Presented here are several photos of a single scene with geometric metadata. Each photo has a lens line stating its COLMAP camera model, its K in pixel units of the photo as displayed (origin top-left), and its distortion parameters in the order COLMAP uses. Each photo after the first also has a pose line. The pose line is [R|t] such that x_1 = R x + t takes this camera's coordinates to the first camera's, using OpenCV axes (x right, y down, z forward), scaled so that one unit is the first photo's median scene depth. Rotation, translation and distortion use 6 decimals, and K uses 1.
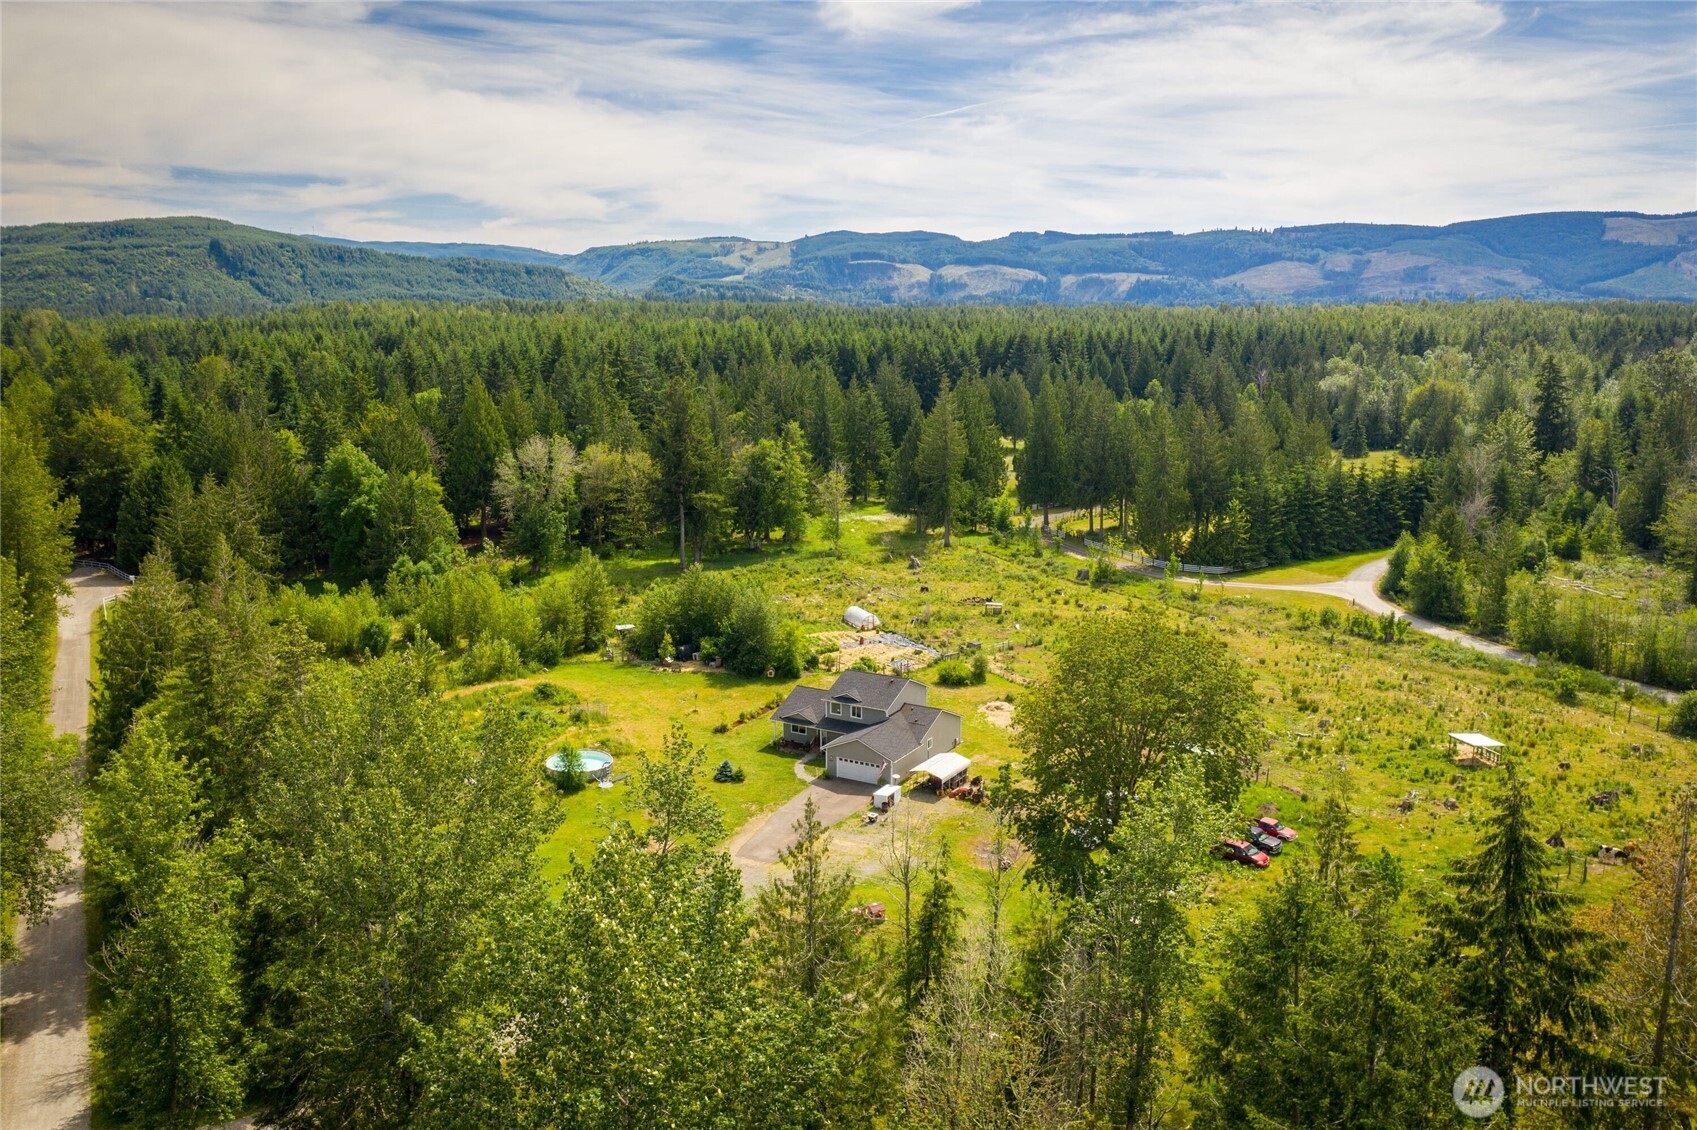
lens RADIAL K [[1324.6, 0, 846.2], [0, 1324.6, 564.0], [0, 0, 1]] dist [-0.003870, -0.004664]
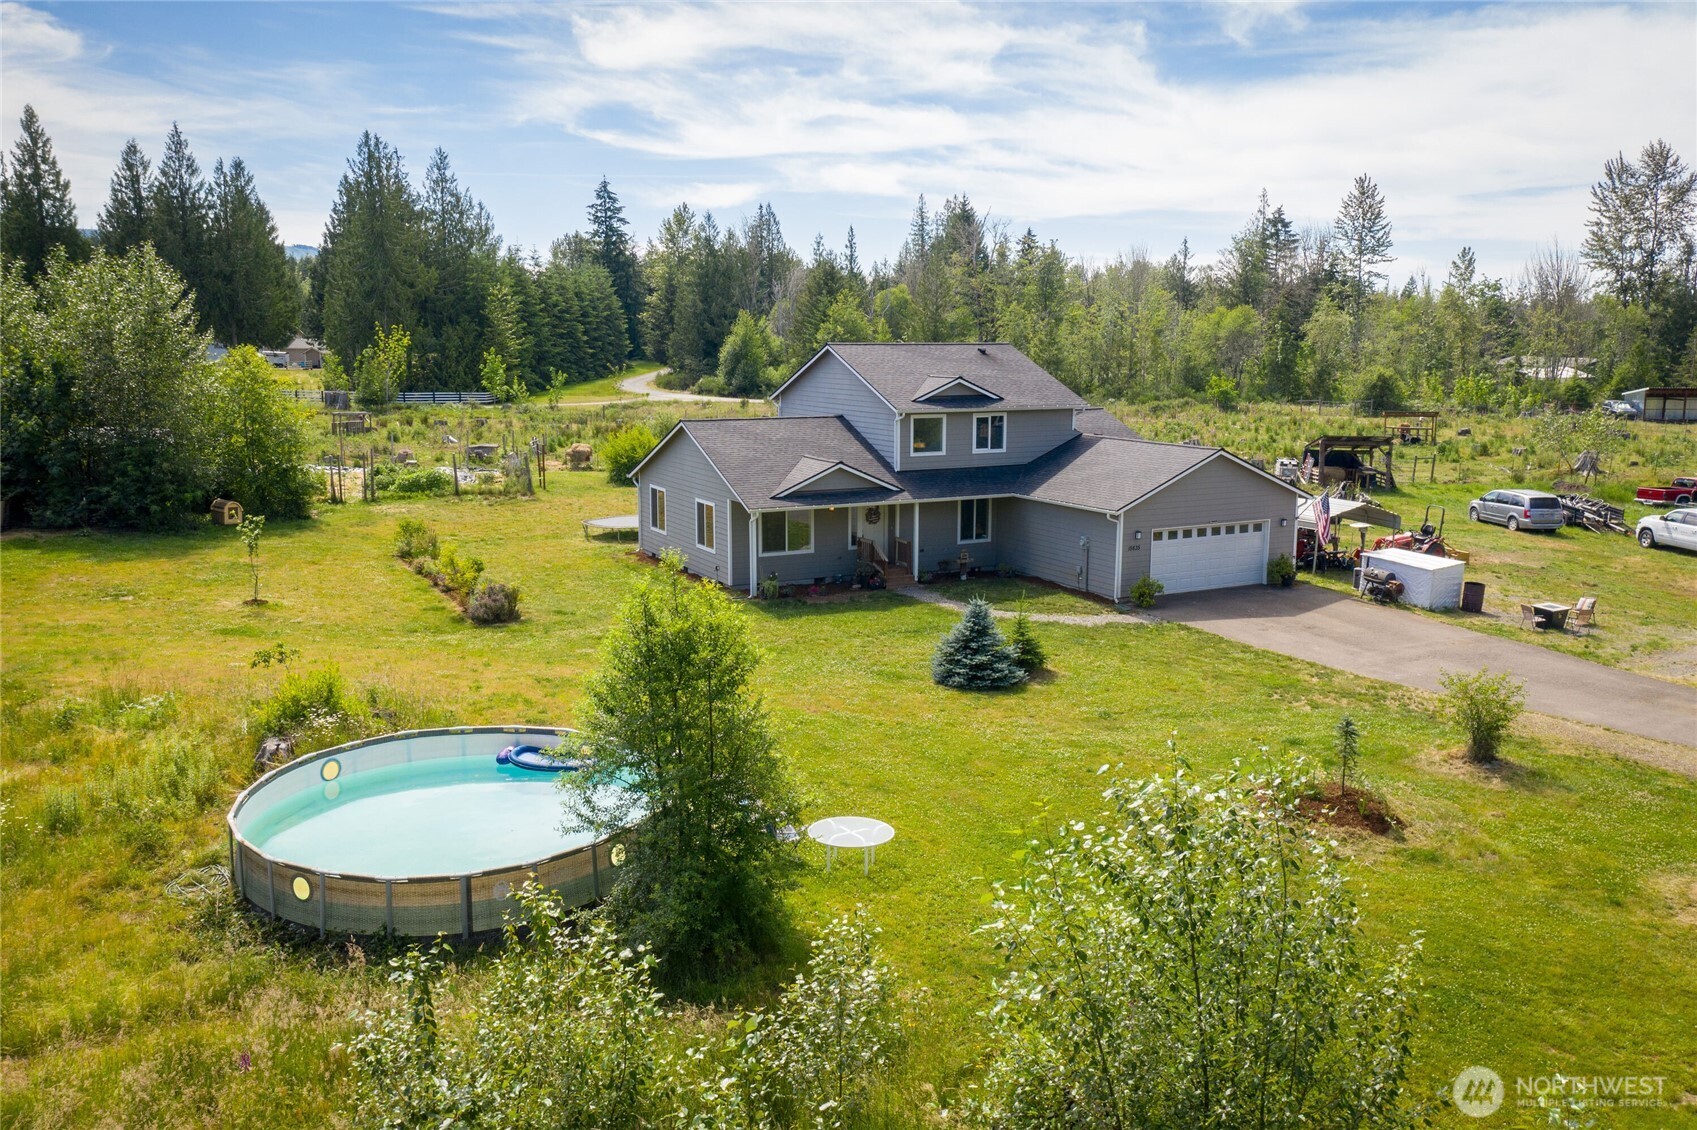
lens RADIAL K [[1324.6, 0, 845.3], [0, 1324.6, 561.7], [0, 0, 1]] dist [-0.003870, -0.004664]
pose [[0.534205, -0.141185, 0.833482, -0.241717], [0.160328, 0.984981, 0.064088, 0.096877], [-0.830012, 0.099394, 0.548817, 0.709332]]
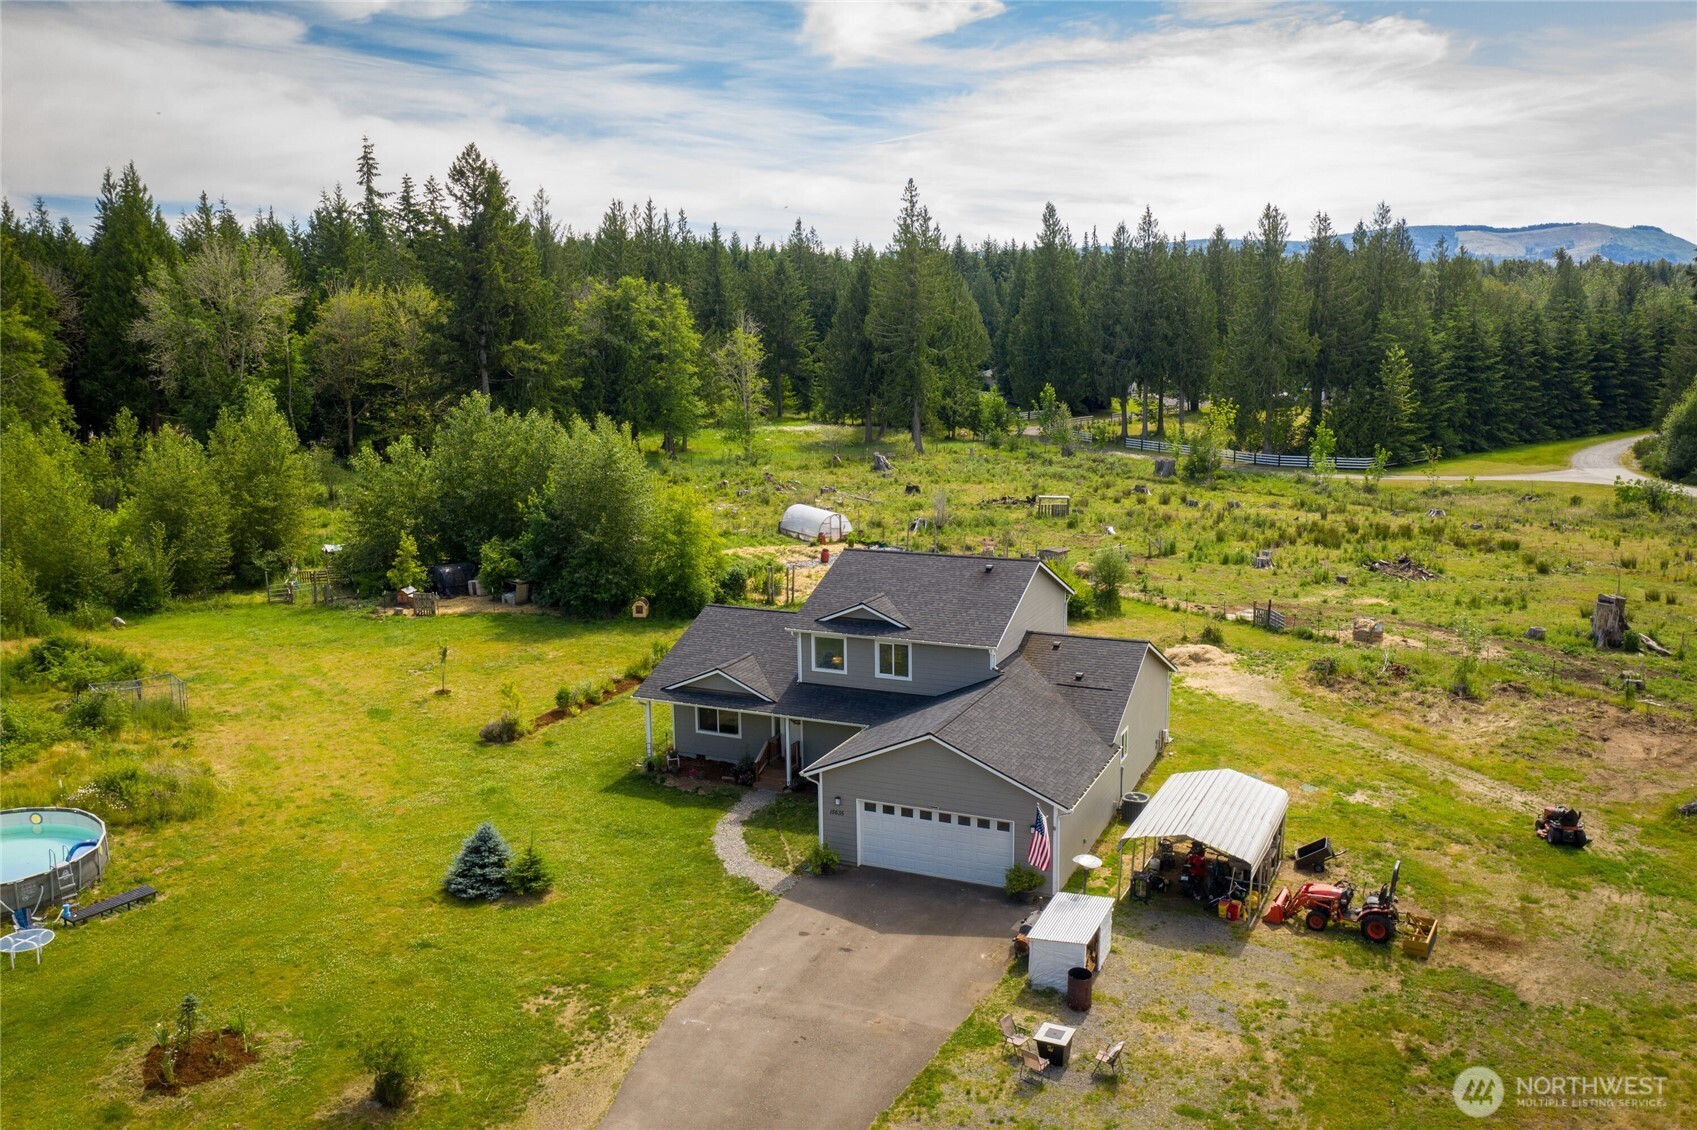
lens RADIAL K [[1324.6, 0, 847.4], [0, 1324.6, 567.1], [0, 0, 1]] dist [-0.003870, -0.004664]
pose [[0.995496, -0.028383, 0.090456, -0.027804], [0.029912, 0.999431, -0.015595, 0.077434], [-0.089962, 0.018231, 0.995778, 0.555999]]
